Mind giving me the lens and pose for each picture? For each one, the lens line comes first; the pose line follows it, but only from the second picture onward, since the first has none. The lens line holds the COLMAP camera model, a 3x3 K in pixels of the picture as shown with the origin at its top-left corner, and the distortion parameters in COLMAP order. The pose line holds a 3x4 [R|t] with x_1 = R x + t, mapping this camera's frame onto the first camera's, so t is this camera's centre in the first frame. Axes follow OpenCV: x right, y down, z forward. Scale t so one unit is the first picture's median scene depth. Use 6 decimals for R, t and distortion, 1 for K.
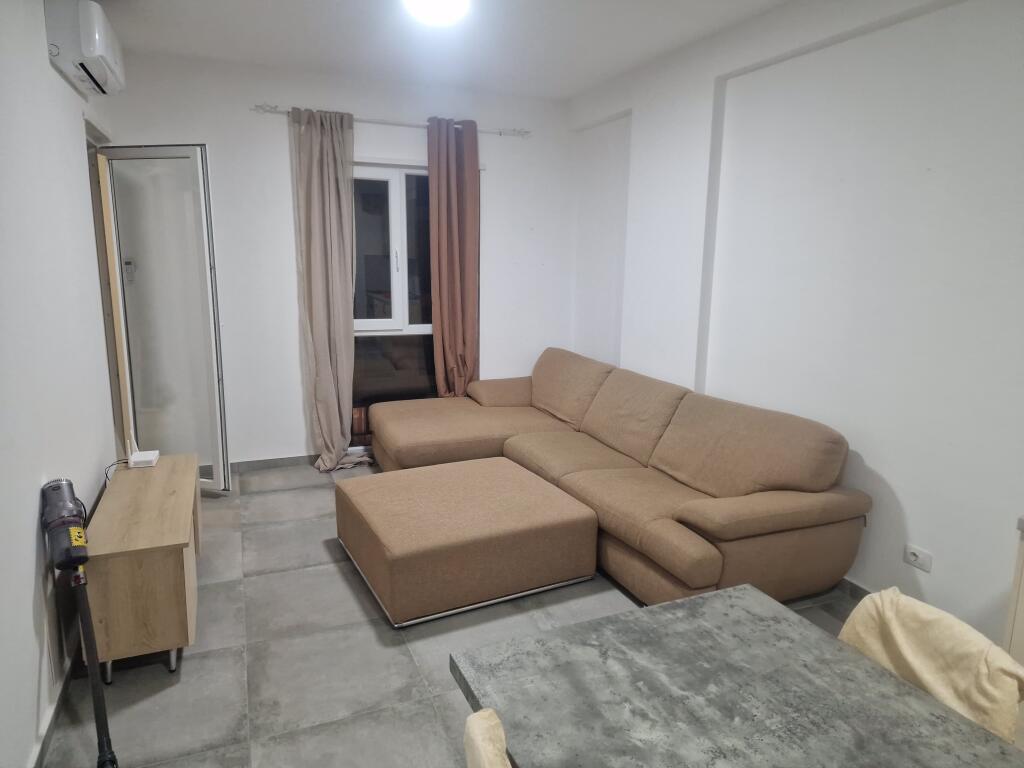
lens RADIAL K [[706.4, 0, 512.0], [0, 706.4, 384.0], [0, 0, 1]] dist [0.046314, -0.000482]
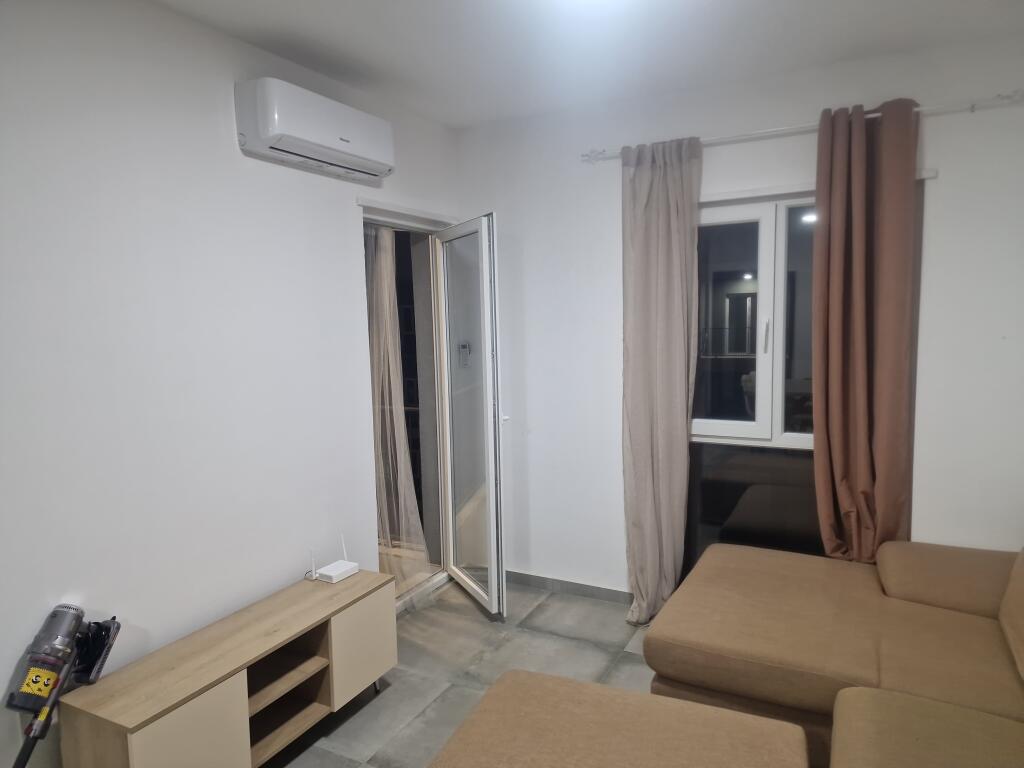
lens RADIAL K [[677.3, 0, 512.0], [0, 677.3, 384.0], [0, 0, 1]] dist [0.036484, -0.000626]
pose [[0.646239, 0.044367, -0.761844, 0.180627], [-0.104732, 0.994019, -0.030952, -0.086921], [0.755914, 0.099792, 0.647020, 0.418213]]
